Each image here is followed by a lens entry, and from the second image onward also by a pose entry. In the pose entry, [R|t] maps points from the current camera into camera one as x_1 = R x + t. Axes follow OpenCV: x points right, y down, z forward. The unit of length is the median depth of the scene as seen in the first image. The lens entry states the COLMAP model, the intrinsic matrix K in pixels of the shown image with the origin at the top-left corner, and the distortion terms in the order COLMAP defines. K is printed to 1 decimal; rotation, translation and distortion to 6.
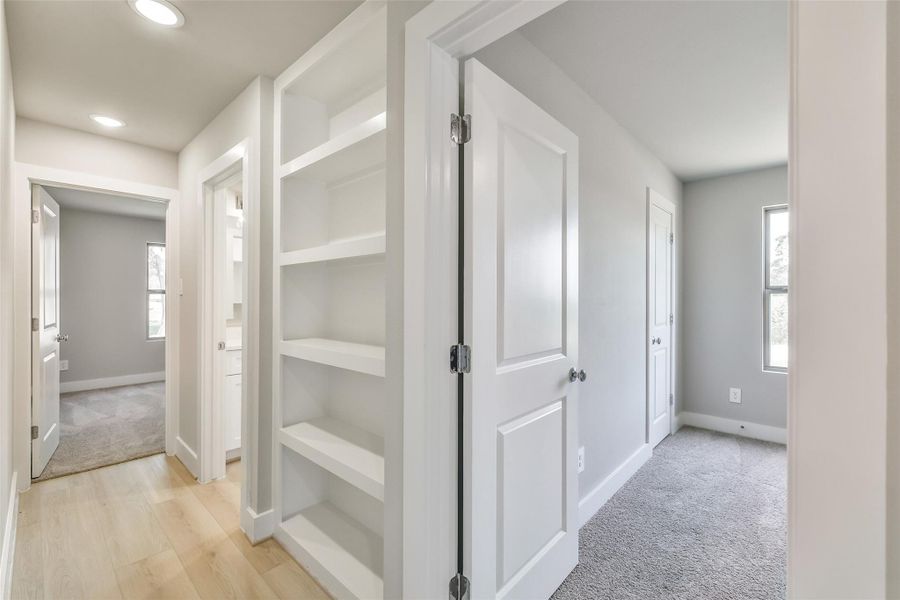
lens RADIAL K [[390.5, 0, 451.8], [0, 390.5, 296.7], [0, 0, 1]] dist [0.001957, -0.001383]
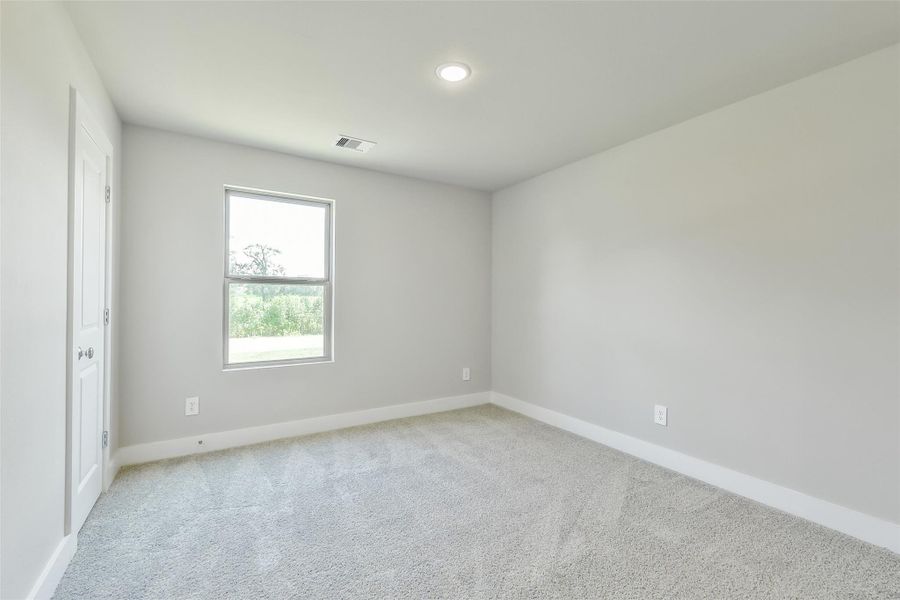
lens RADIAL K [[390.5, 0, 449.7], [0, 390.5, 296.2], [0, 0, 1]] dist [0.001957, -0.001383]
pose [[0.278169, 0.004239, 0.960523, 0.093155], [-0.006129, 0.999978, -0.002639, 0.021764], [-0.960513, -0.005153, 0.278189, 0.269280]]
